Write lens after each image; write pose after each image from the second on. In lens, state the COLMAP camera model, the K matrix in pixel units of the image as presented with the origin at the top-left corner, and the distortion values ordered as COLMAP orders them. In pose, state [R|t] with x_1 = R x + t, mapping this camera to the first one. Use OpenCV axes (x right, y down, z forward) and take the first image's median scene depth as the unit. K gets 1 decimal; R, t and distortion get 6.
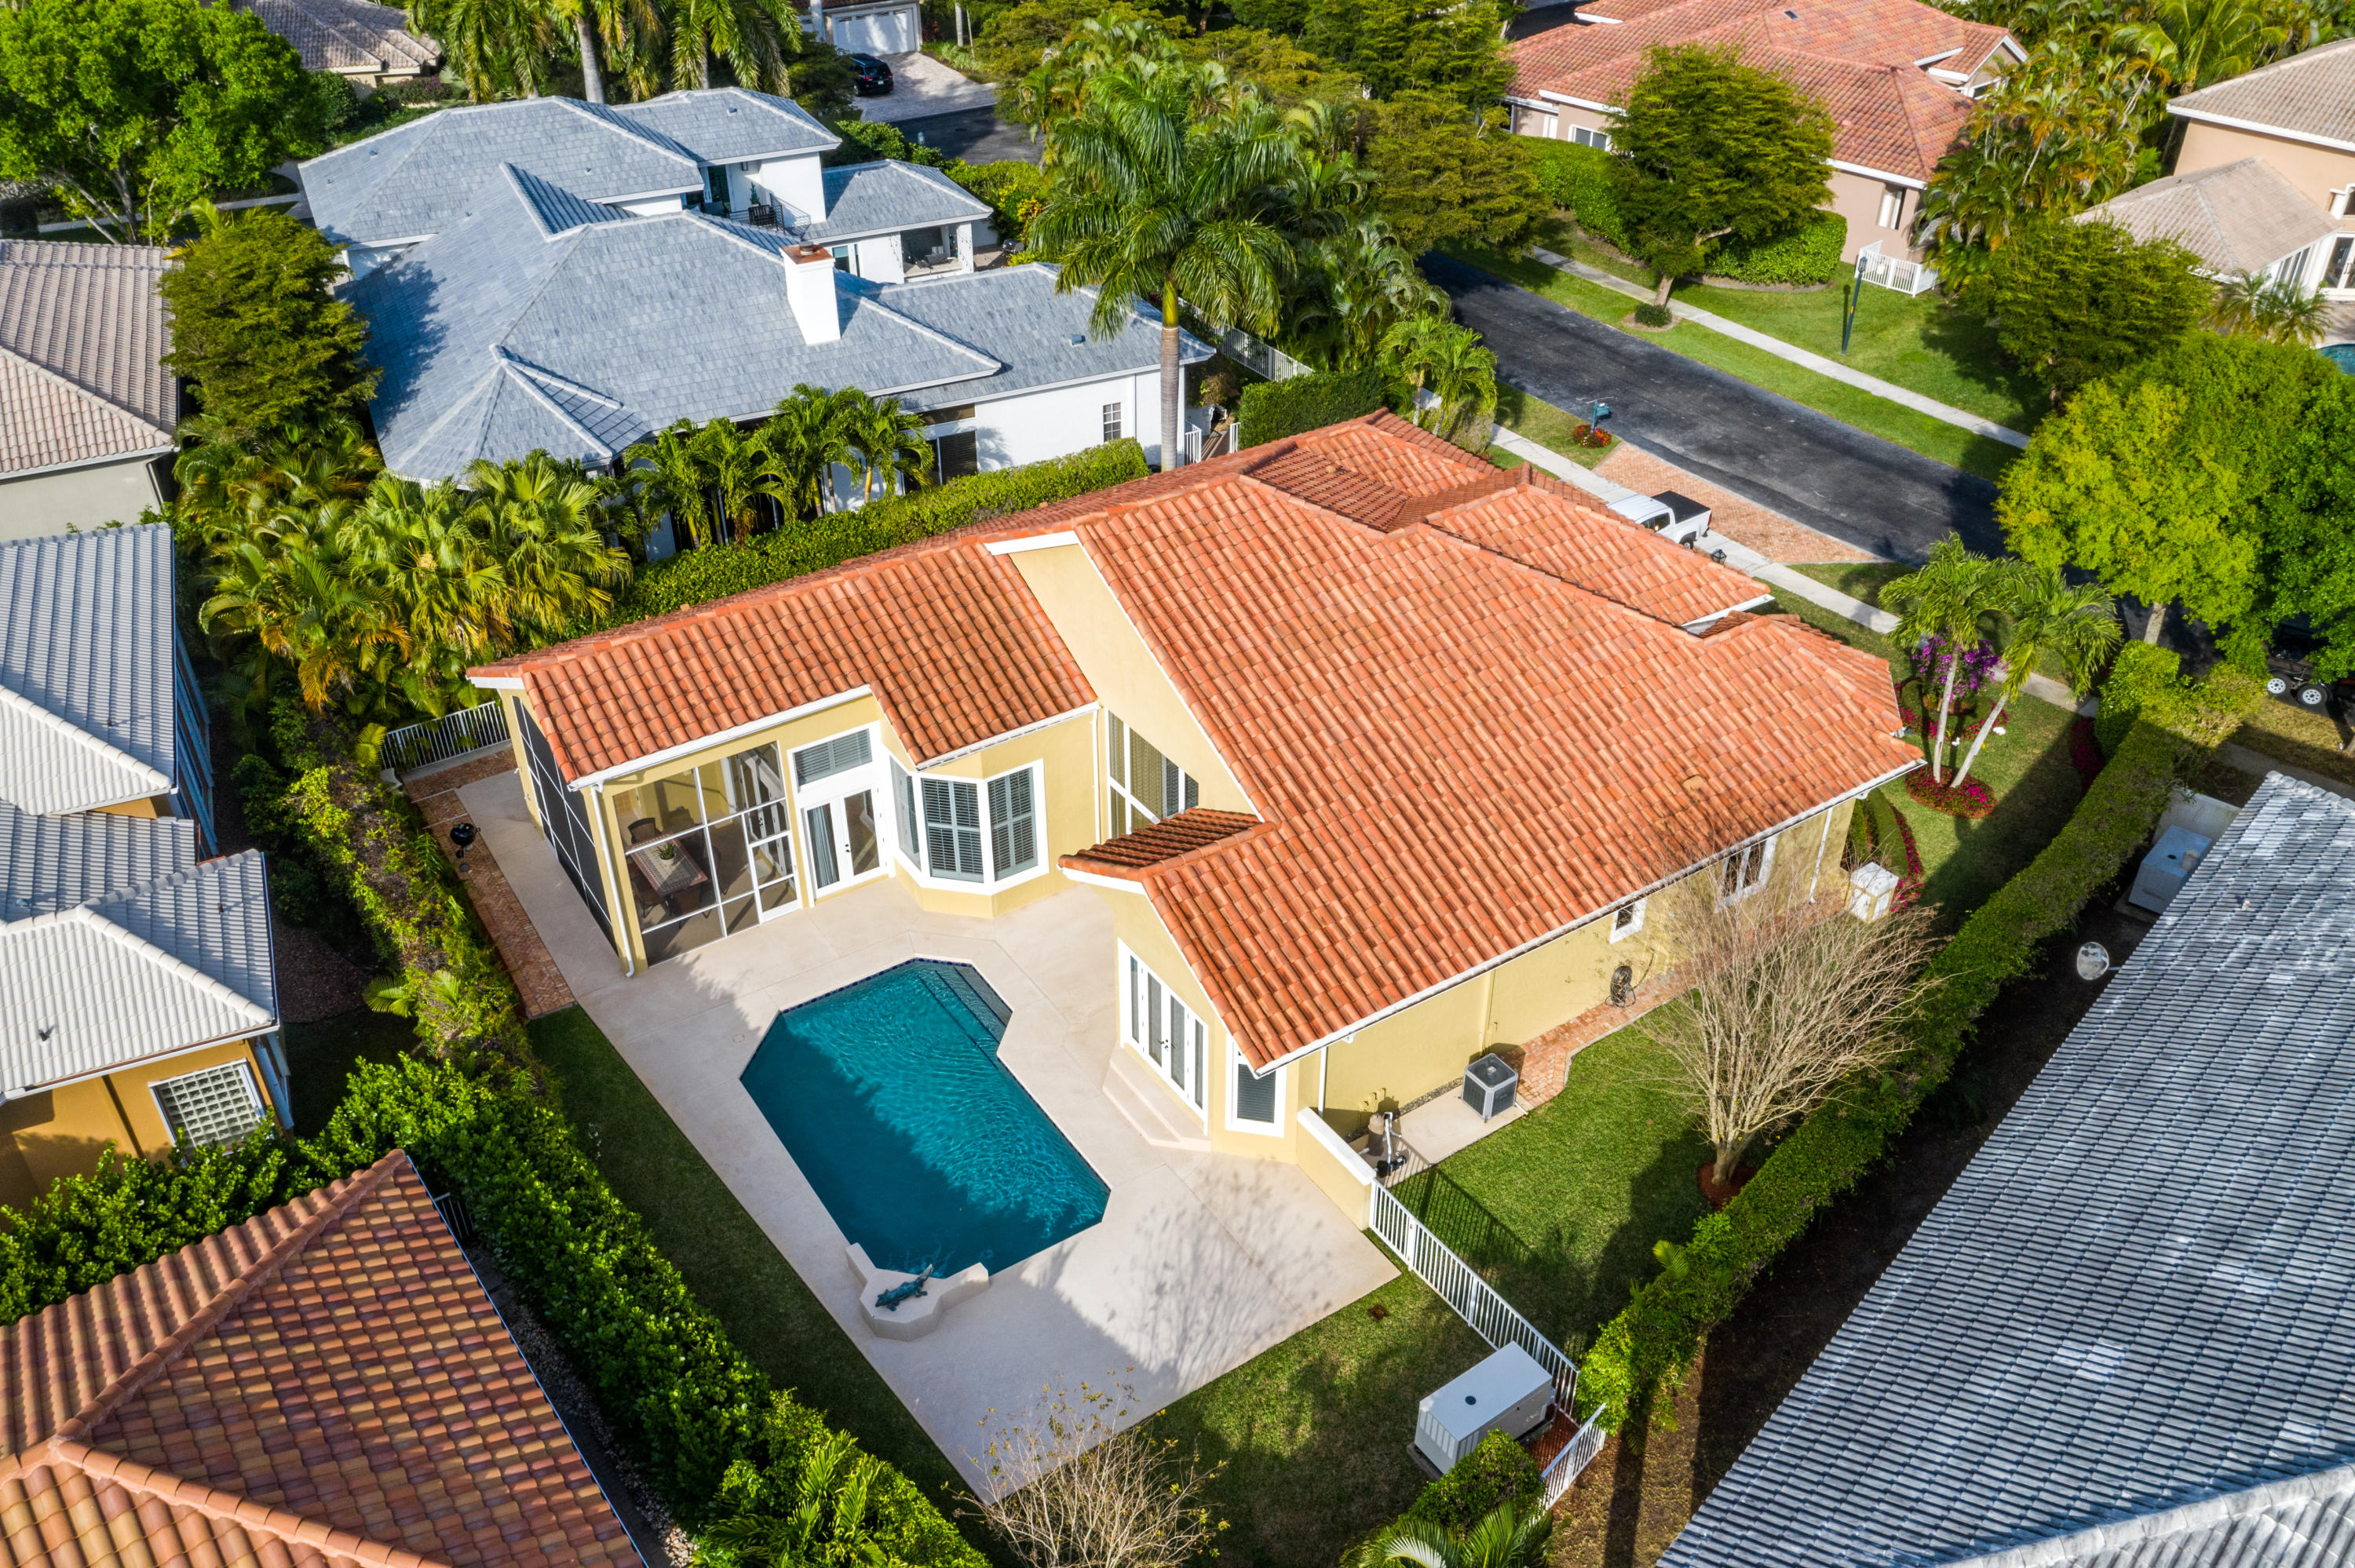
lens RADIAL K [[1867.8, 0, 1177.5], [0, 1867.8, 784.0], [0, 0, 1]] dist [-0.024640, -0.003623]
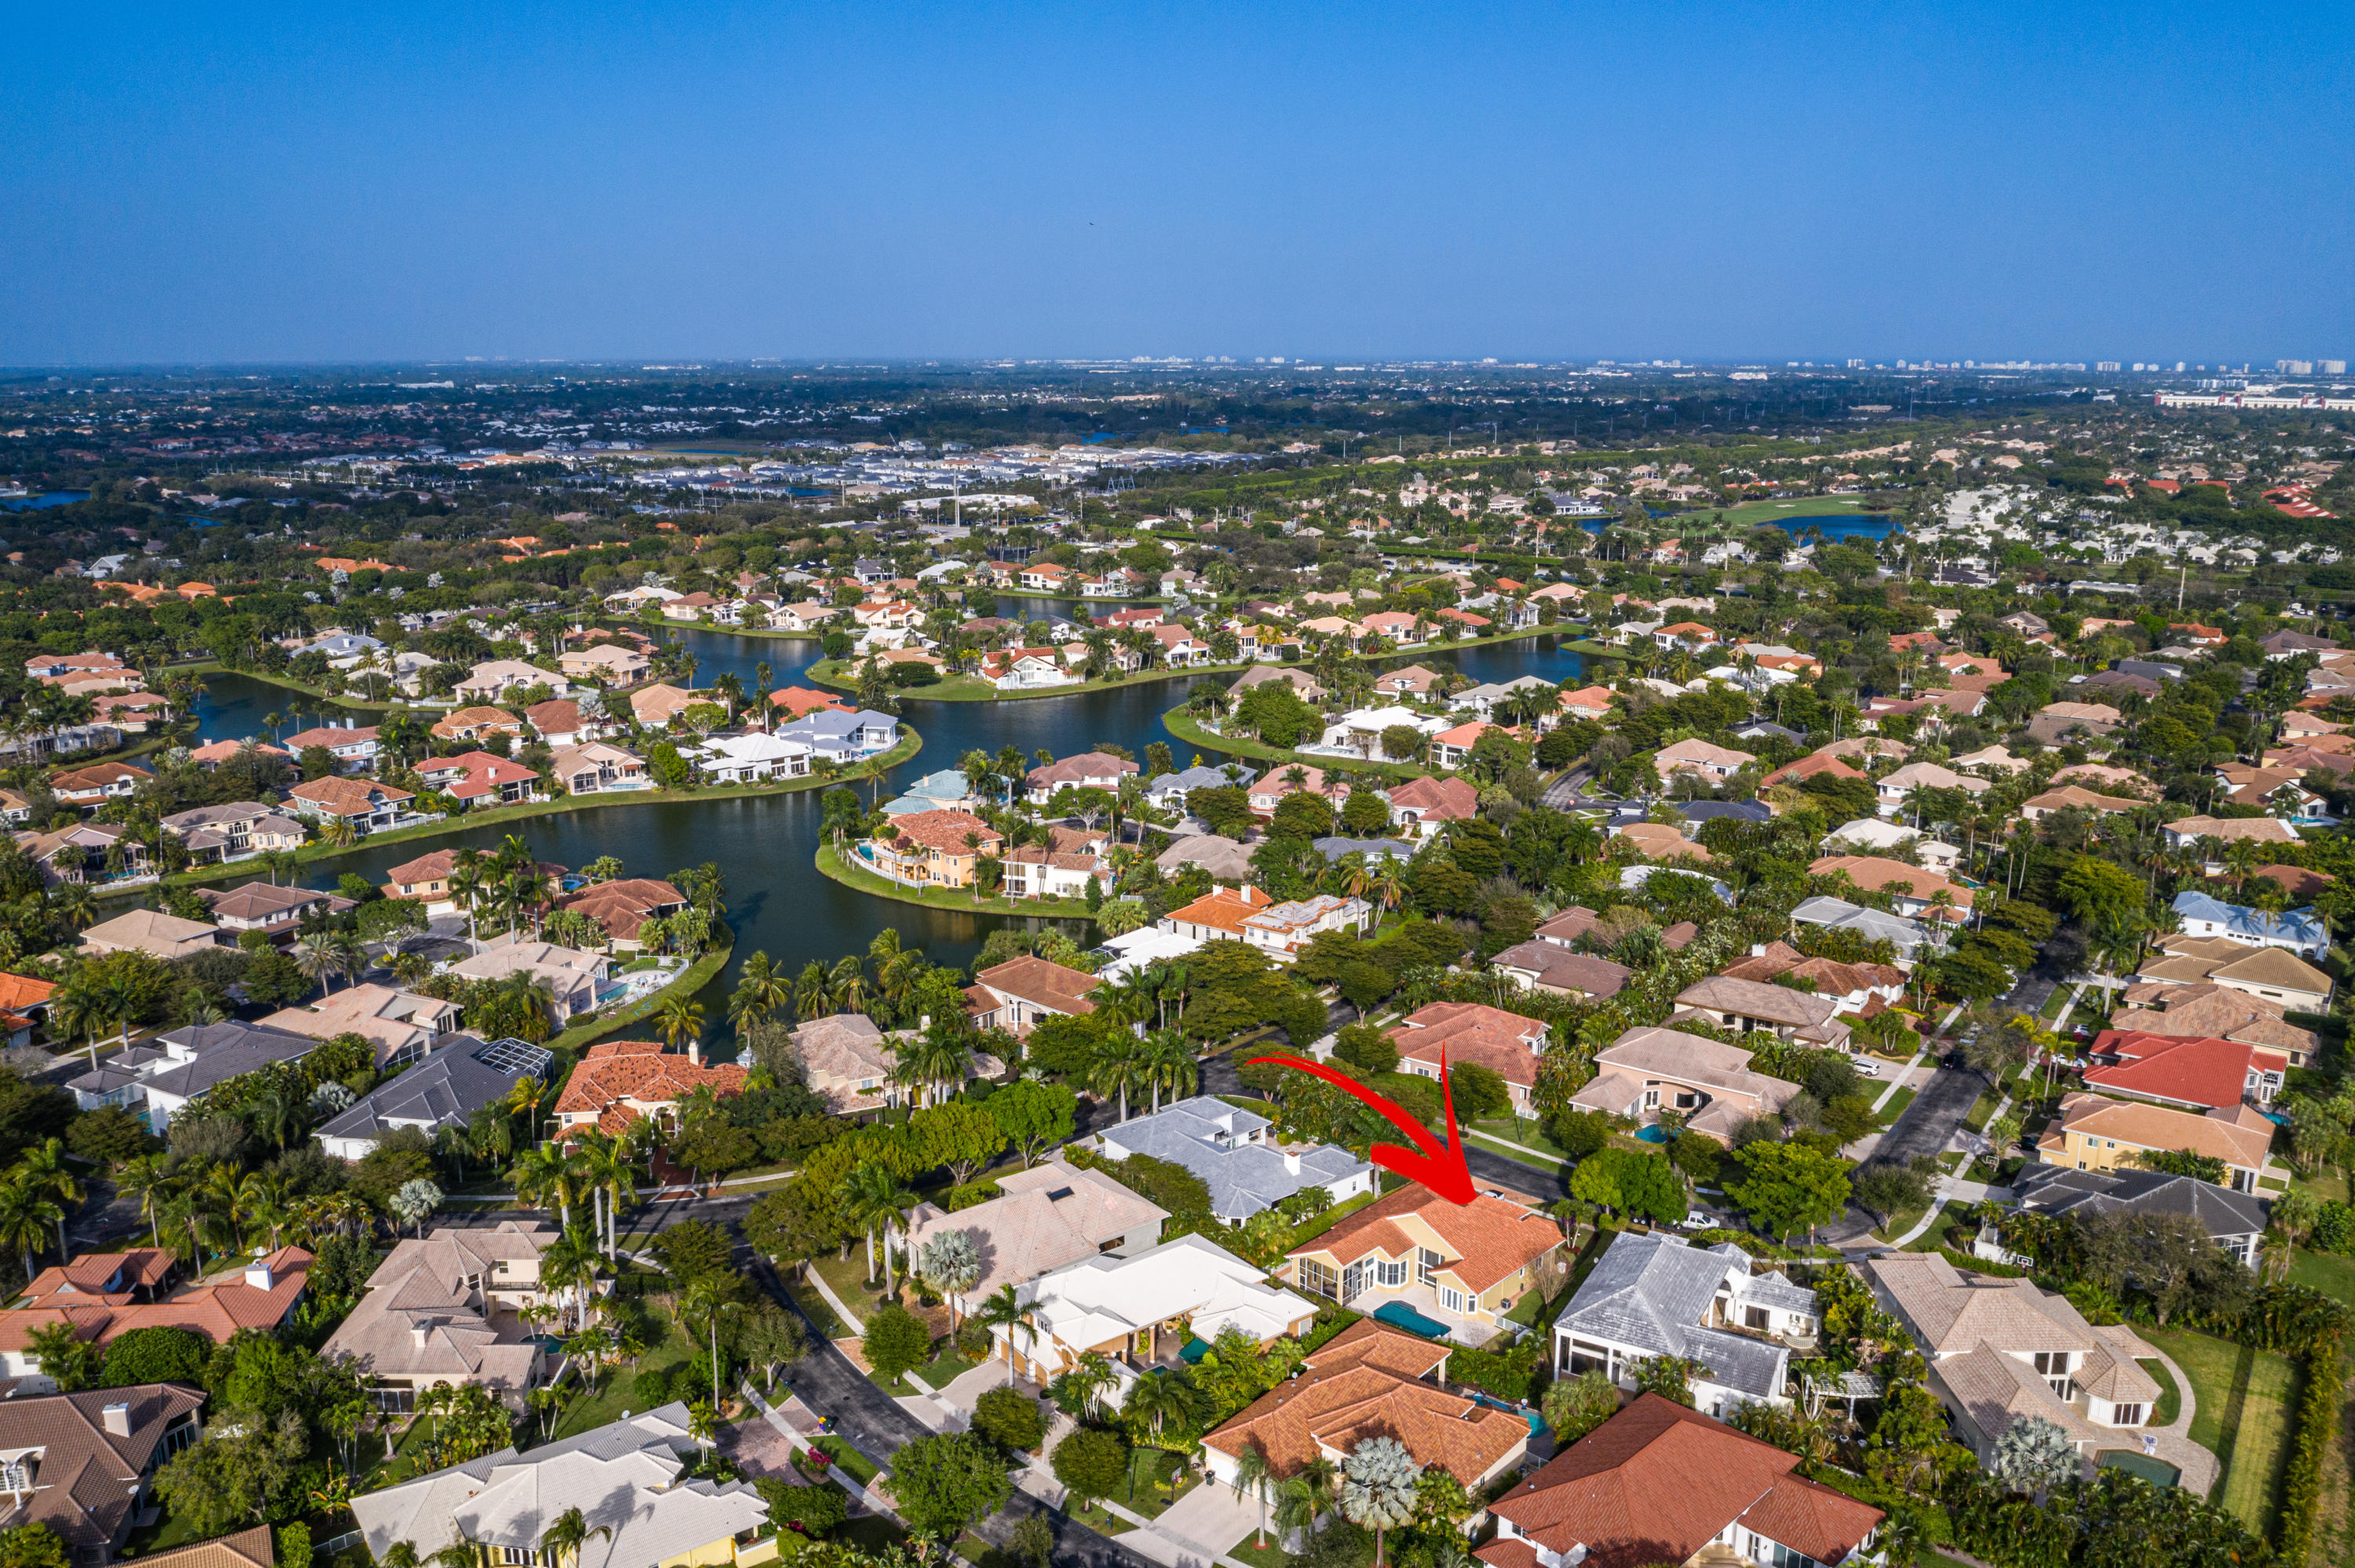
lens RADIAL K [[1867.8, 0, 1177.5], [0, 1867.8, 784.0], [0, 0, 1]] dist [-0.024640, -0.003623]
pose [[0.973871, -0.051211, 0.221254, -1.439166], [0.125502, 0.933325, -0.336384, 0.339788], [-0.189275, 0.355363, 0.915365, -3.314743]]
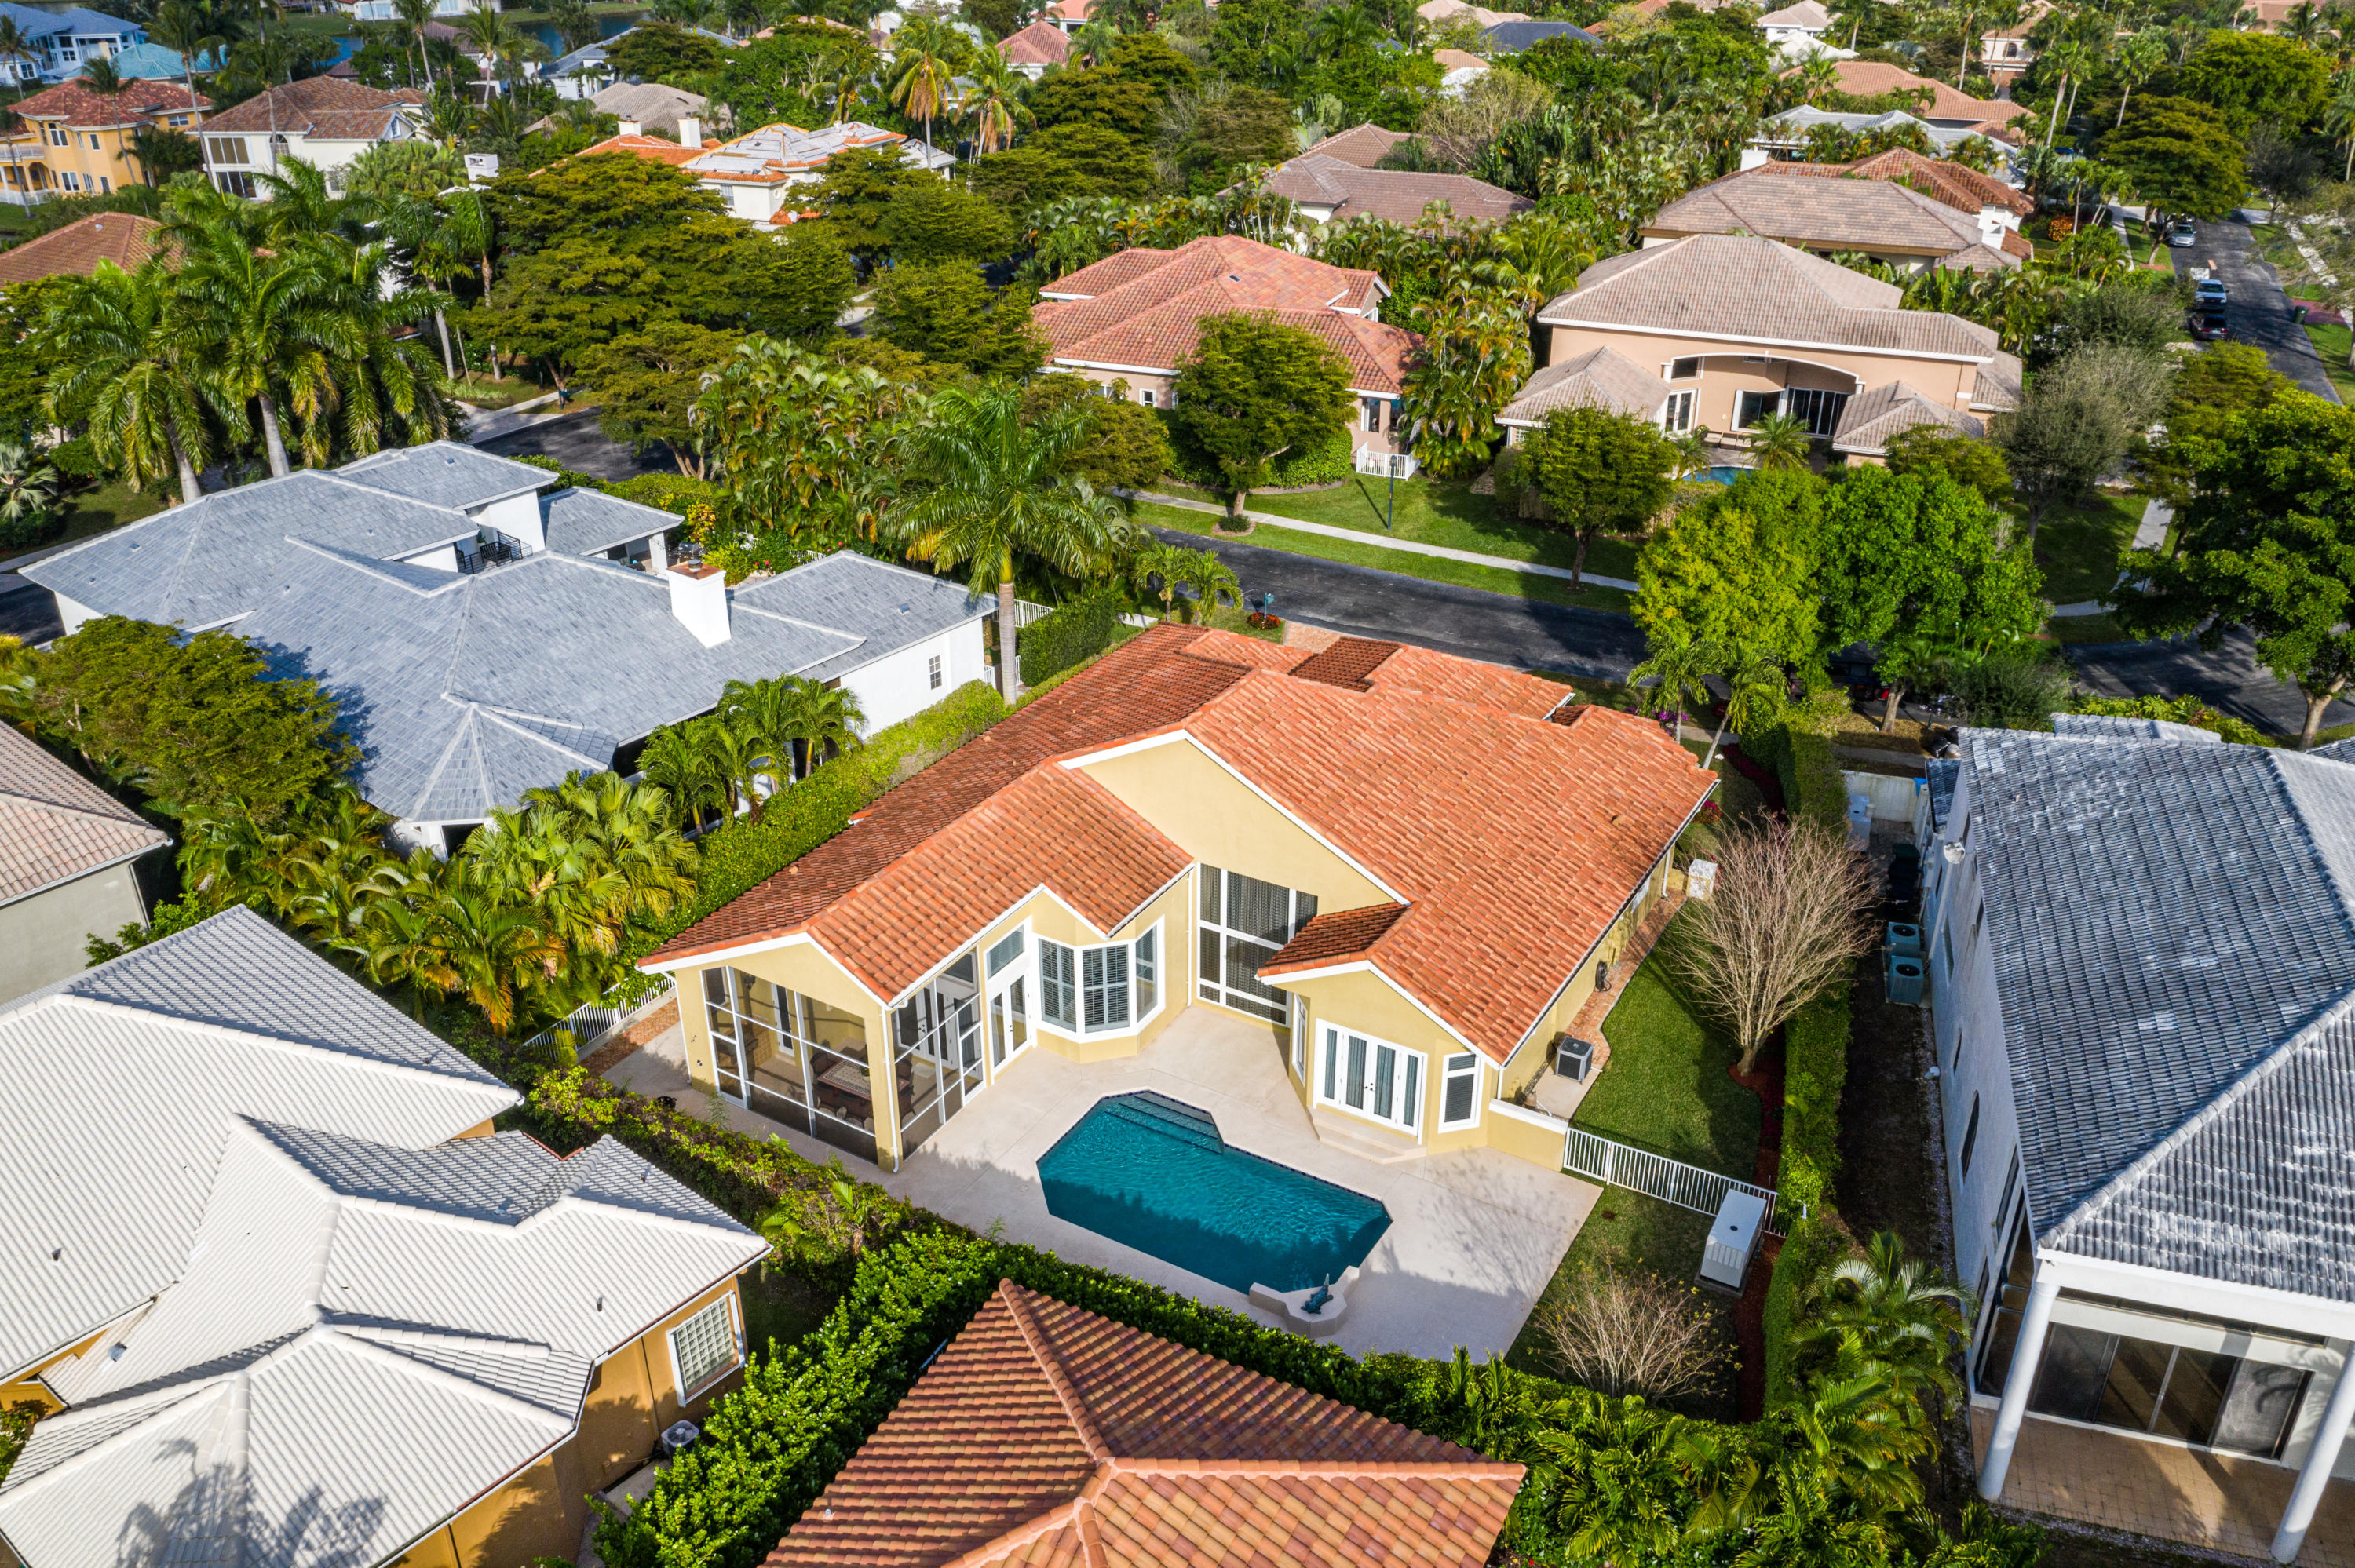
lens RADIAL K [[1867.8, 0, 1177.5], [0, 1867.8, 784.0], [0, 0, 1]] dist [-0.024640, -0.003623]
pose [[0.901635, -0.195455, 0.385812, -0.431333], [0.241634, 0.967499, -0.074553, -0.002147], [-0.358701, 0.160445, 0.919560, -0.144450]]
